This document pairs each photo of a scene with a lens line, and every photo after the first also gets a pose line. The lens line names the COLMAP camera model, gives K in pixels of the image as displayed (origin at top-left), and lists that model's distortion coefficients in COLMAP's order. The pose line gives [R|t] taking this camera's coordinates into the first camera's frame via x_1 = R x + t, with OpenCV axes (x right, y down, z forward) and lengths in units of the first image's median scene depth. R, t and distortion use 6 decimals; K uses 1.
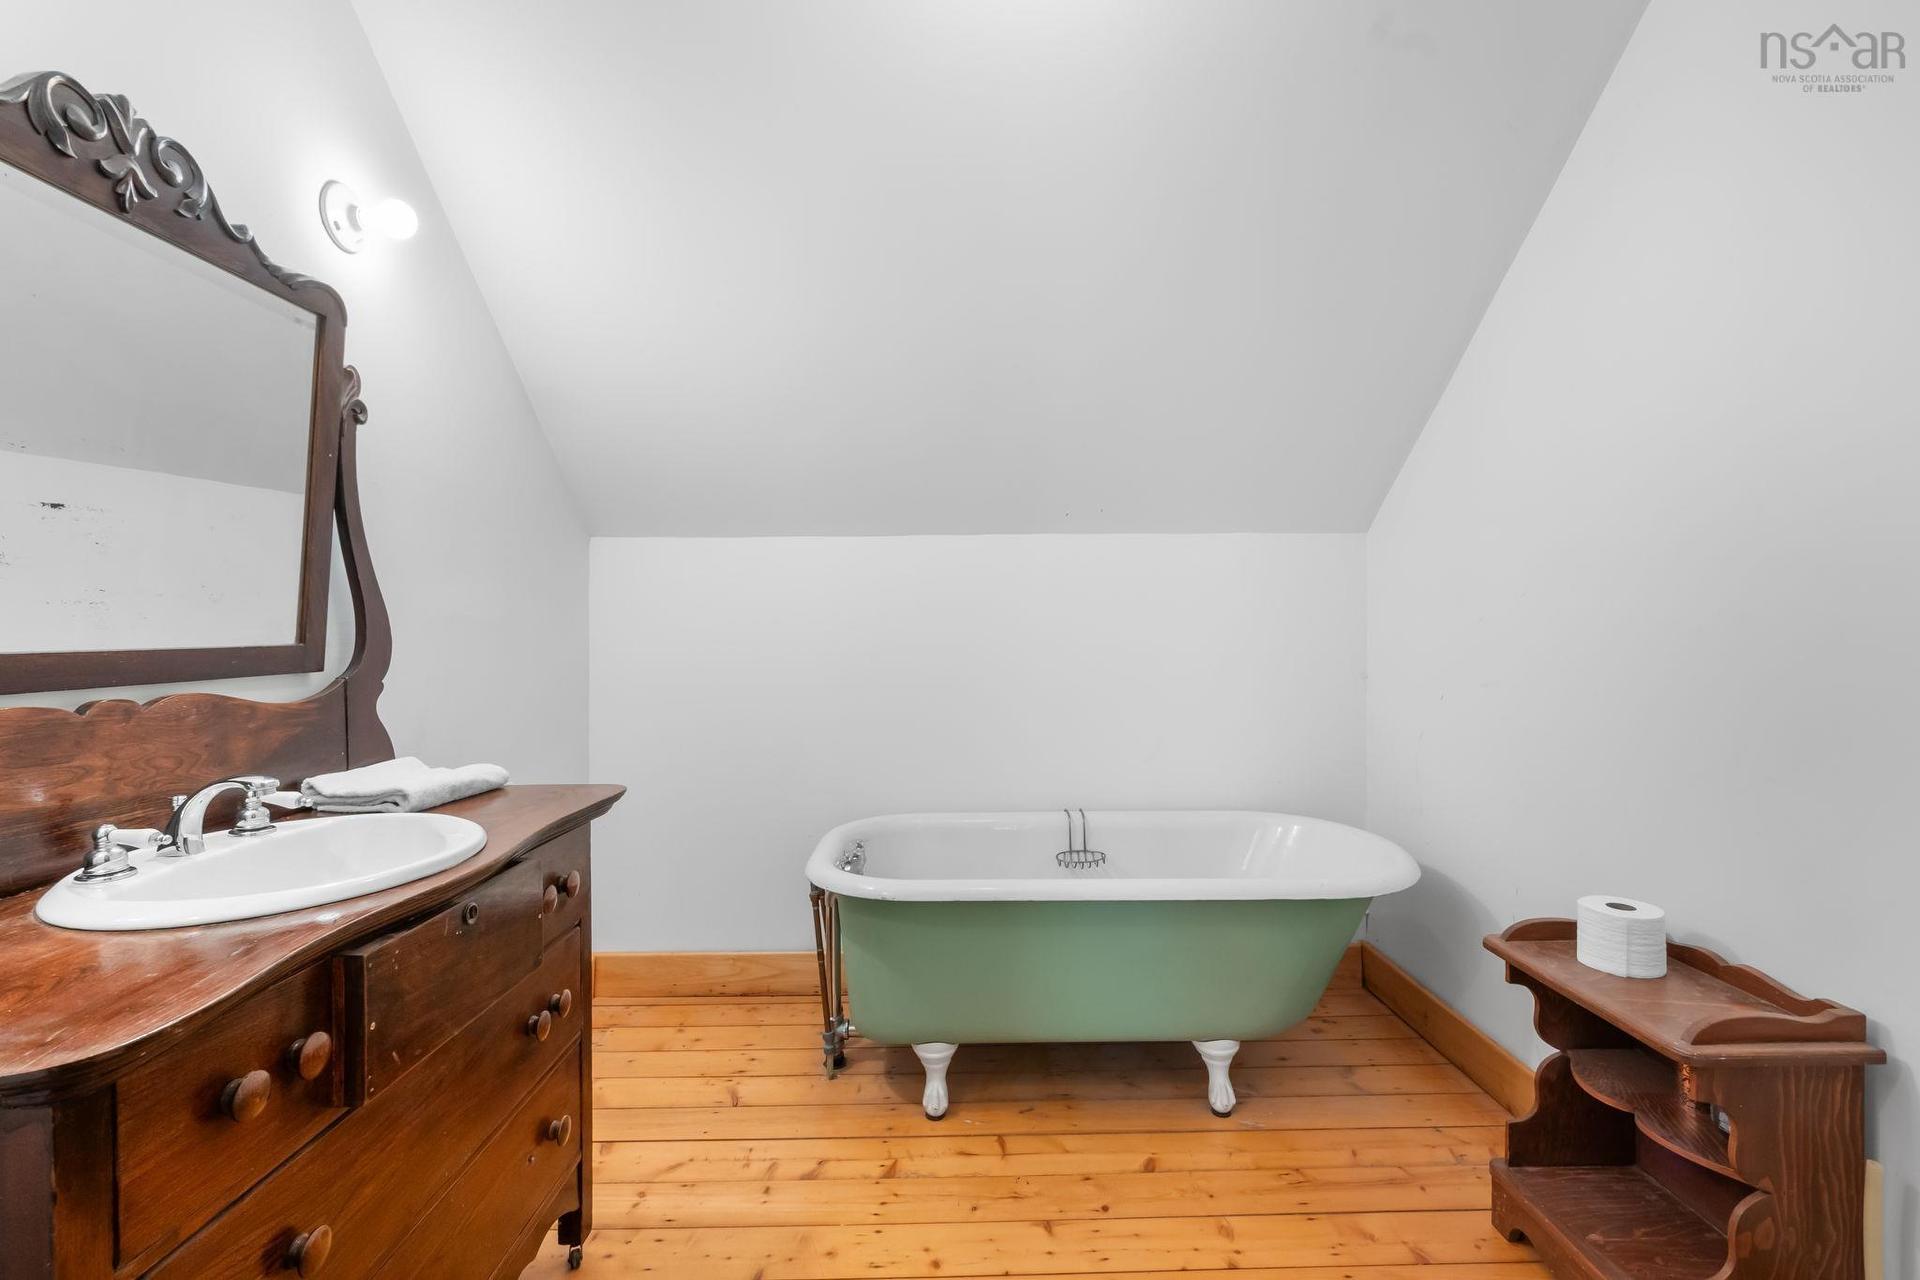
lens RADIAL K [[844.6, 0, 965.3], [0, 844.6, 631.5], [0, 0, 1]] dist [0.001342, -0.005008]
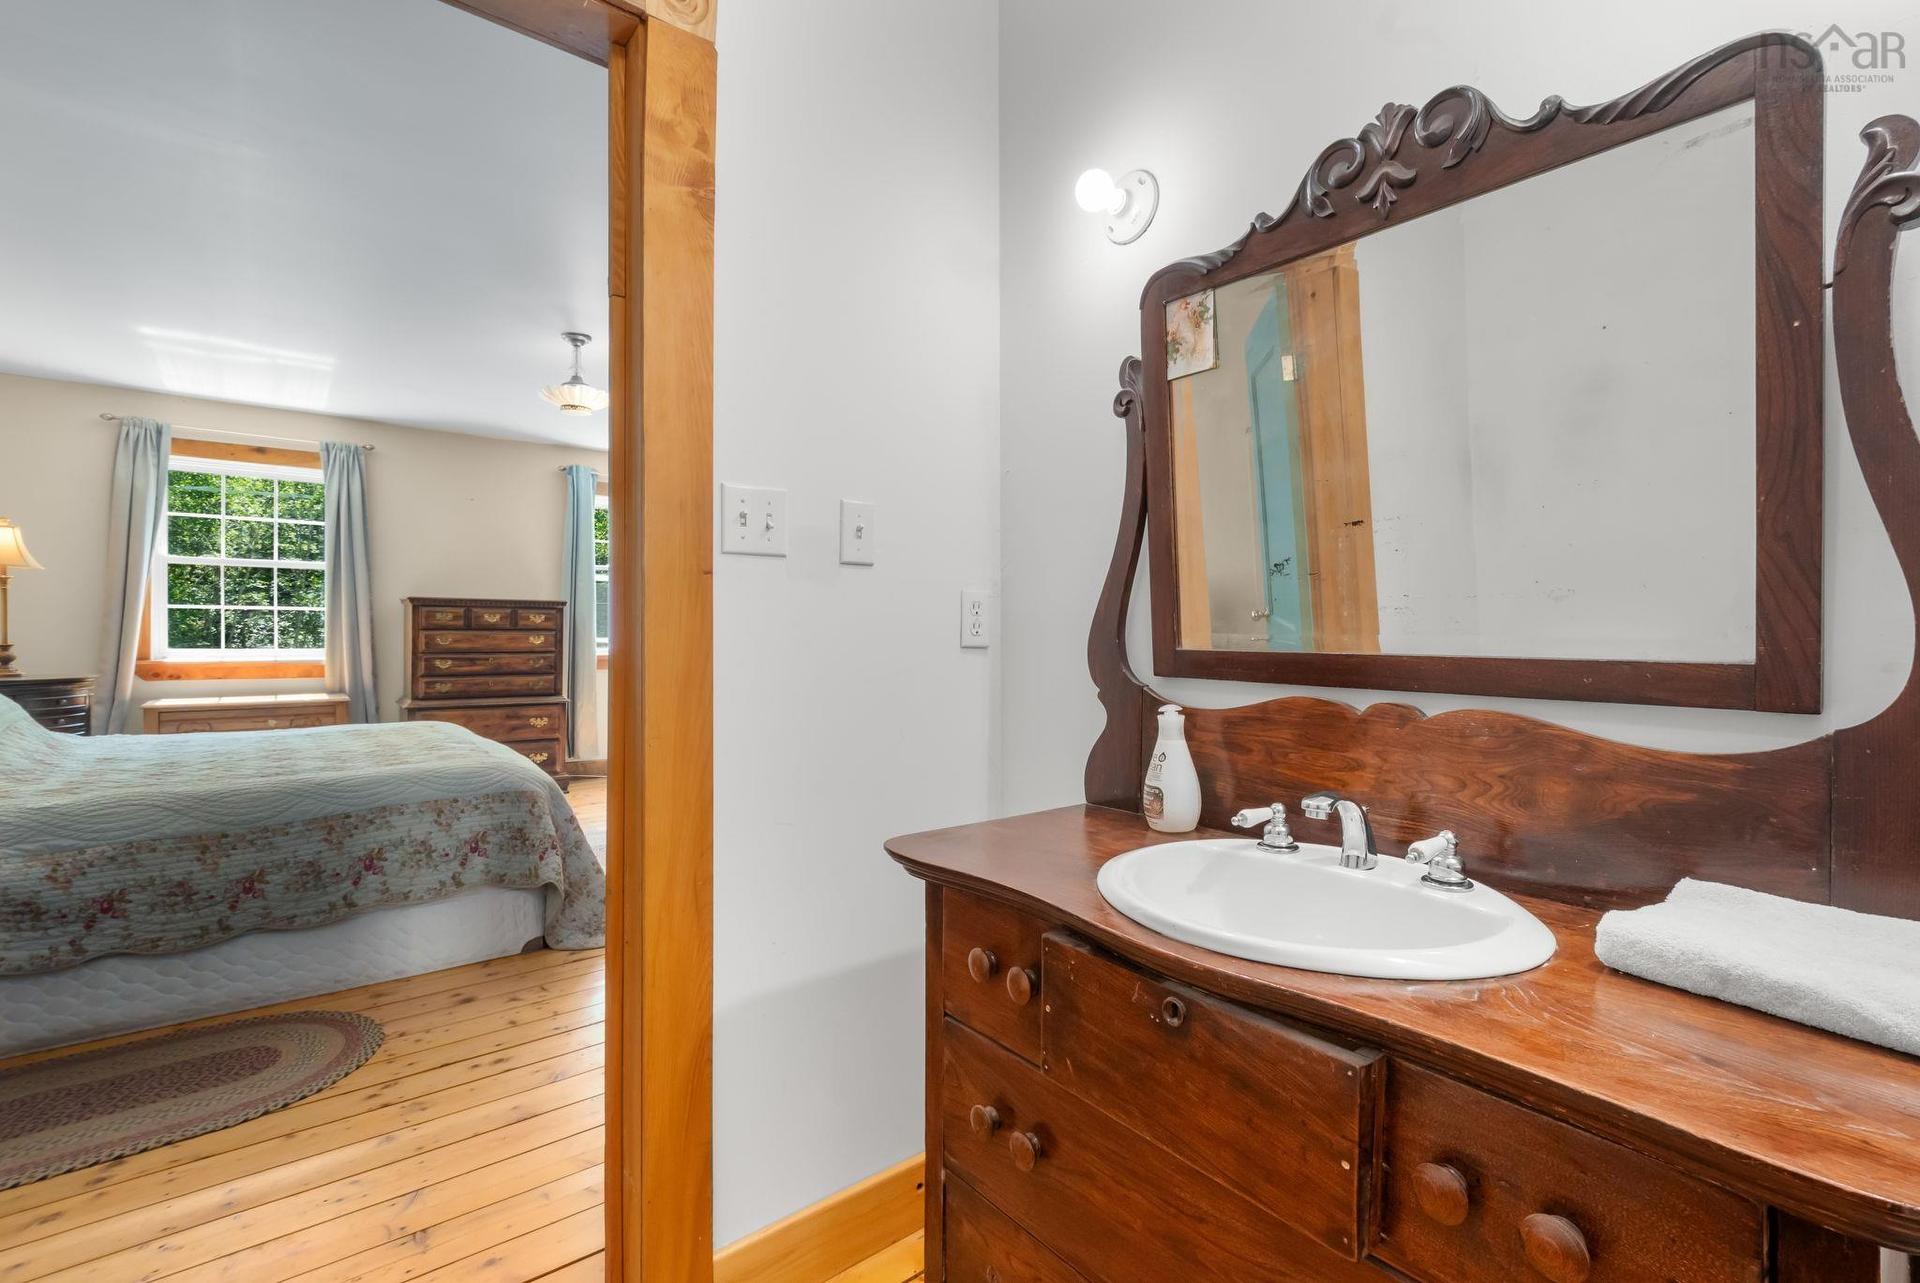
lens RADIAL K [[862.5, 0, 960.0], [0, 862.5, 641.5], [0, 0, 1]] dist [0.000130, -0.001154]
pose [[-0.792011, 0.006658, -0.610471, 0.034649], [-0.006823, 0.999782, 0.019756, -0.010288], [0.610469, 0.019812, -0.791792, 1.483171]]
